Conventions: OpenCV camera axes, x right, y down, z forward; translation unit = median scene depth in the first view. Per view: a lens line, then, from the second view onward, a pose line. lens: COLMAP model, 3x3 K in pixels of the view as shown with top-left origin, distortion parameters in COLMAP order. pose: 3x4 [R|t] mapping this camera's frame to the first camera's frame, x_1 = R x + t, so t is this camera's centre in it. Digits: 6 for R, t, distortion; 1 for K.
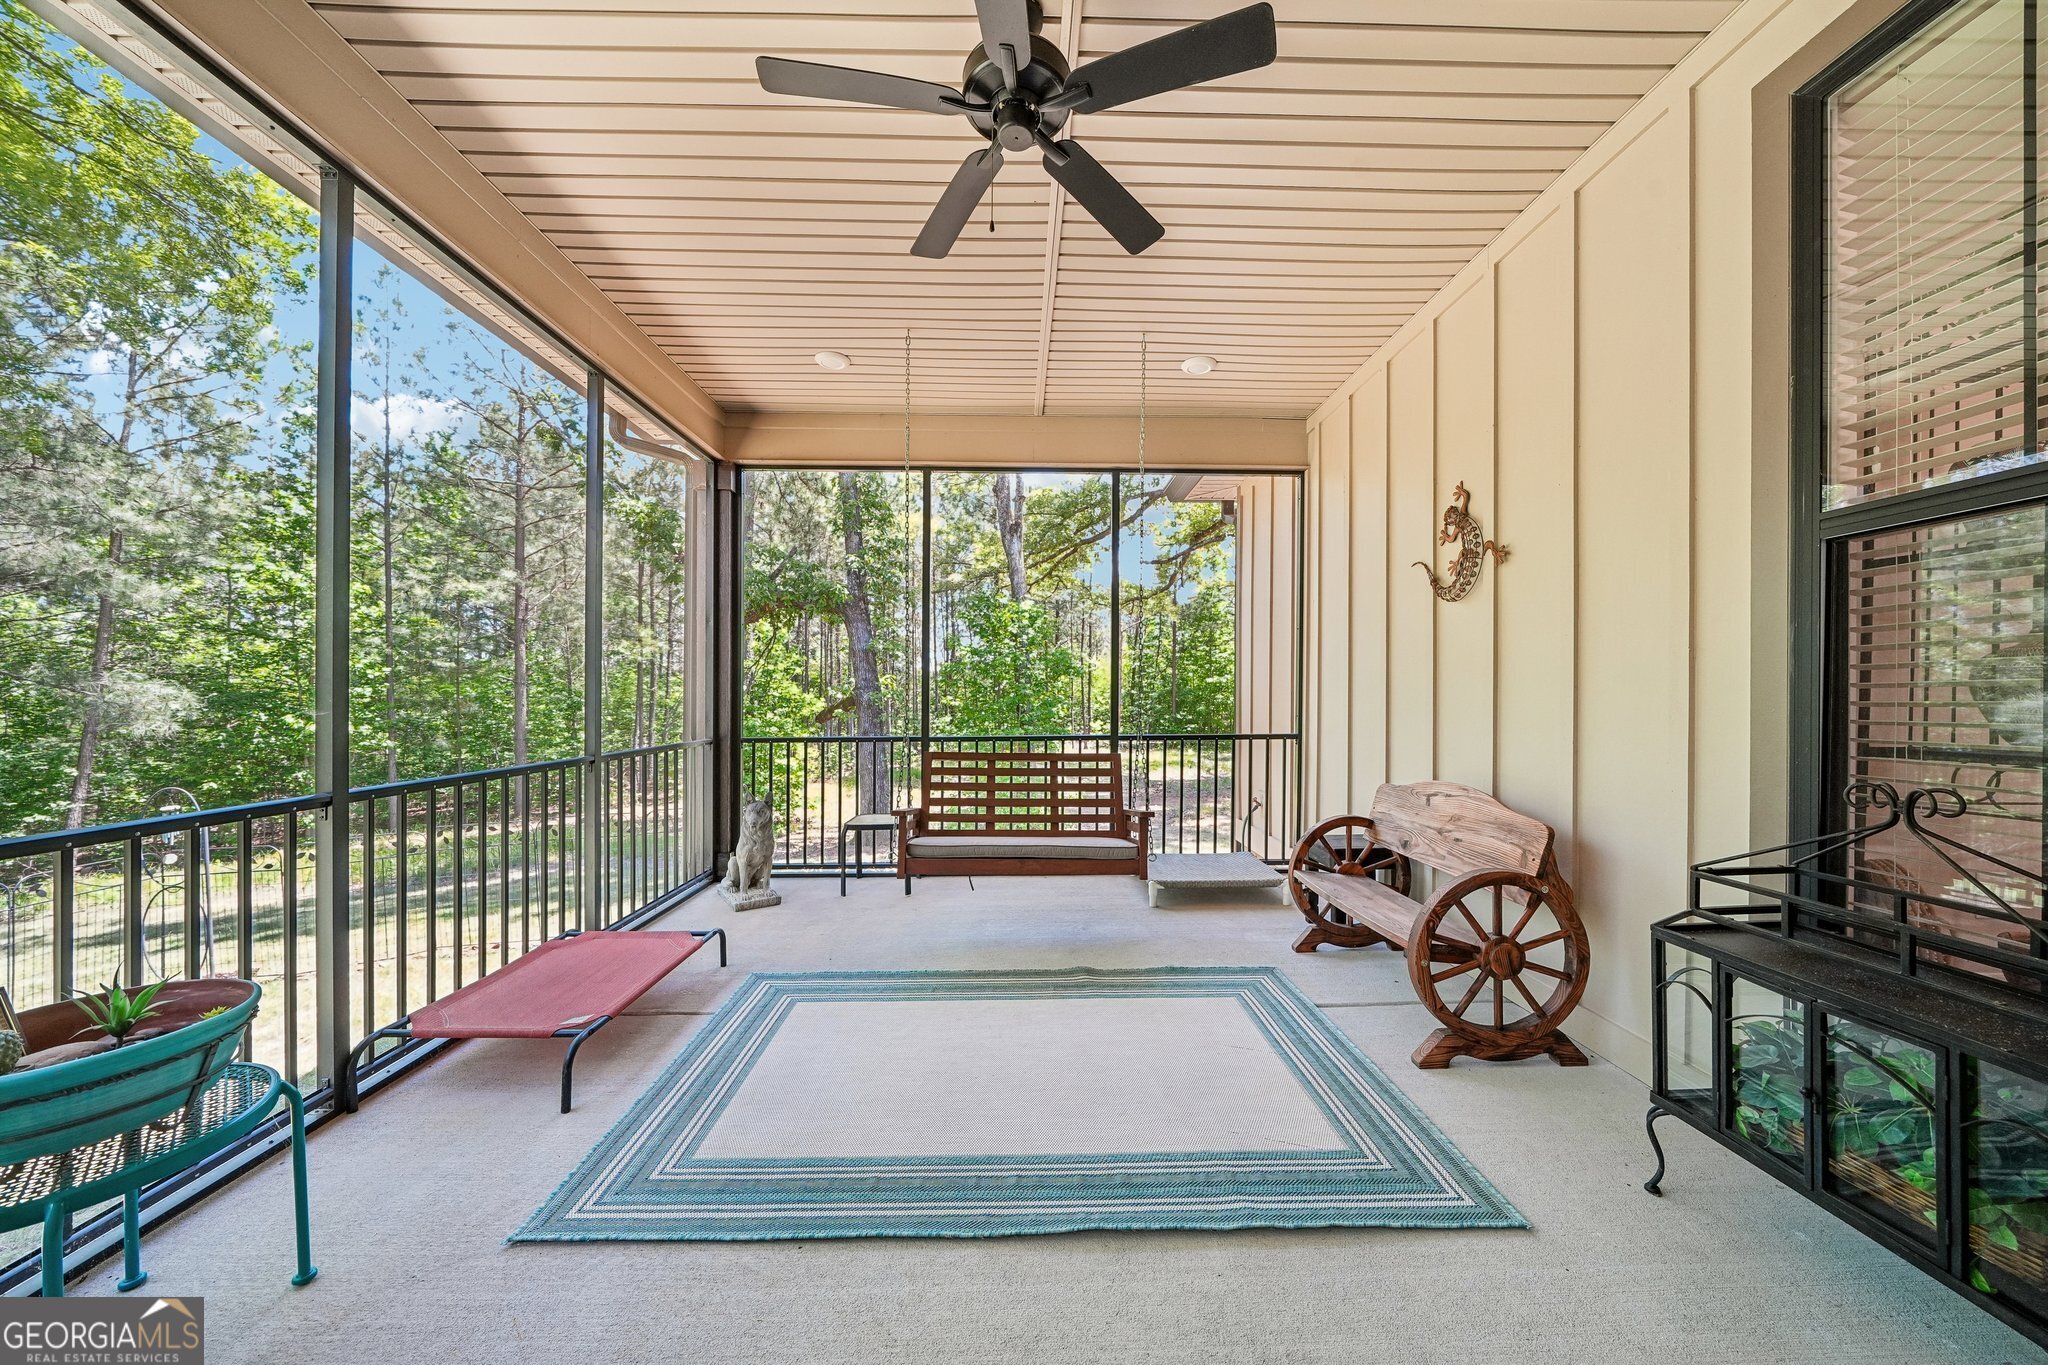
lens RADIAL K [[710.3, 0, 1024.0], [0, 710.3, 682.5], [0, 0, 1]] dist [0.000022, 0.000061]
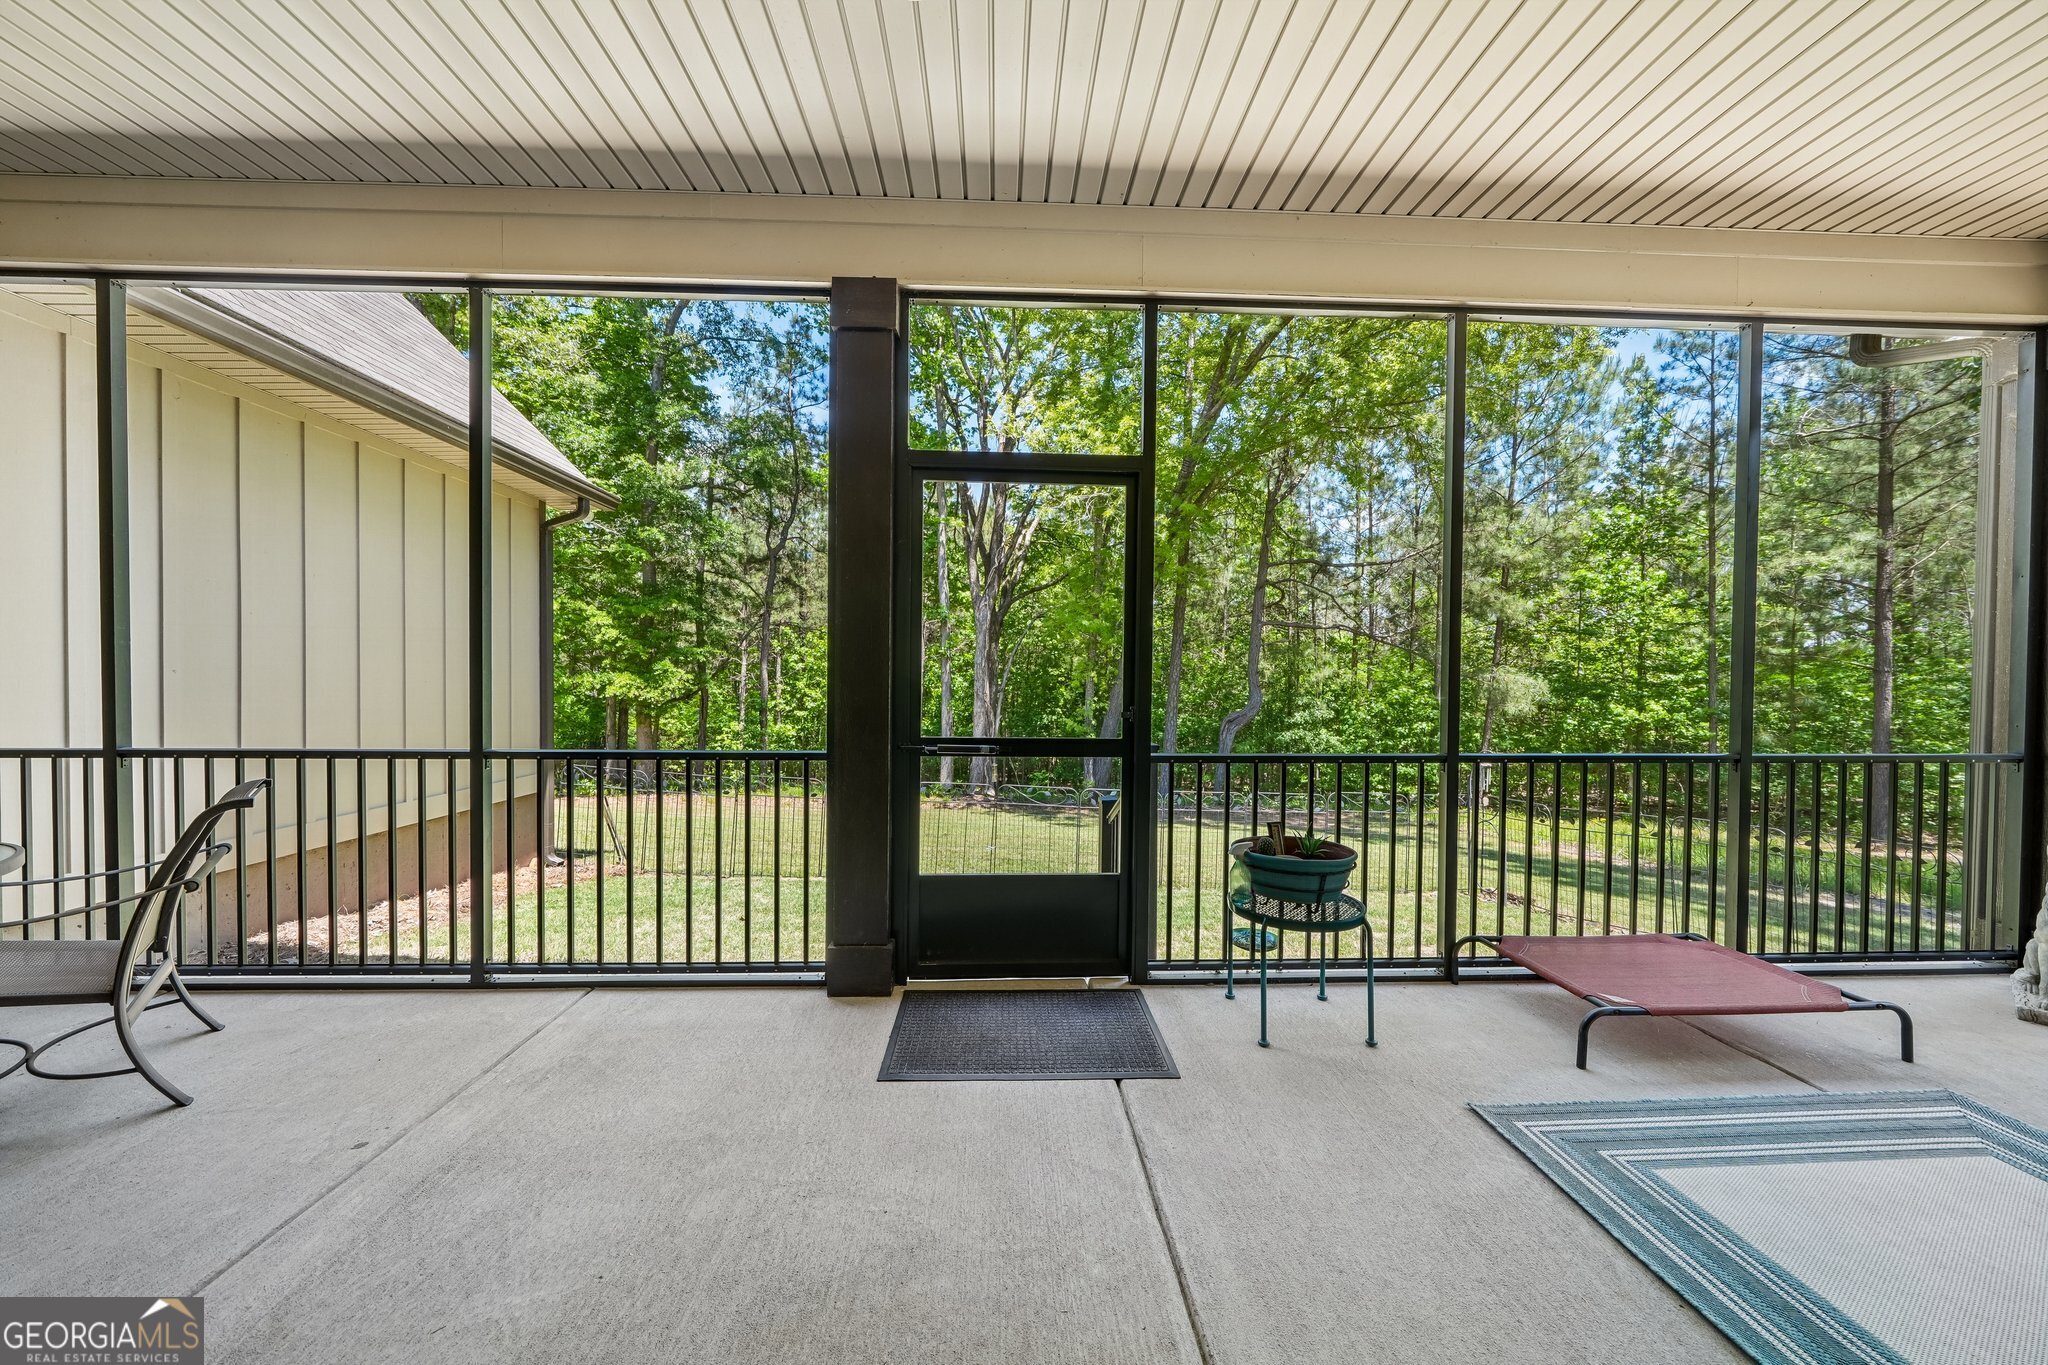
lens RADIAL K [[738.1, 0, 1028.4], [0, 738.1, 680.1], [0, 0, 1]] dist [-0.000168, 0.000047]
pose [[0.028040, 0.001251, -0.999606, 0.293055], [0.010008, 0.999949, 0.001533, -0.001334], [0.999557, -0.010047, 0.028026, 0.079269]]
